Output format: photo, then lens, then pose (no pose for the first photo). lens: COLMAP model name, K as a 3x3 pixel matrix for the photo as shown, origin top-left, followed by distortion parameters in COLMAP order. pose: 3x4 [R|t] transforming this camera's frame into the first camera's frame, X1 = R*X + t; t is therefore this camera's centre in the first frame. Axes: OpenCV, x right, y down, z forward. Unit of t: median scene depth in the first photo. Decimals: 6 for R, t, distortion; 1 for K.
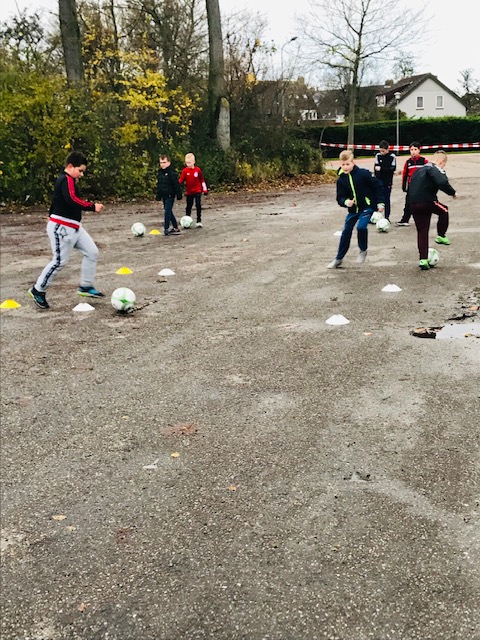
lens RADIAL K [[902.5, 0, 250.2], [0, 902.5, 332.8], [0, 0, 1]] dist [0.071656, 0.000000]
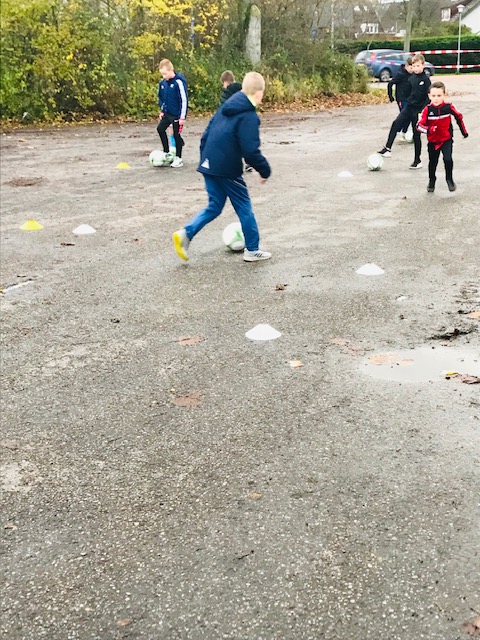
lens RADIAL K [[902.5, 0, 255.7], [0, 902.5, 317.0], [0, 0, 1]] dist [0.071656, 0.000000]
pose [[0.997988, 0.034014, -0.053514, 0.035151], [-0.030077, 0.996899, 0.072719, -0.020212], [0.055821, -0.070963, 0.995916, 0.094939]]
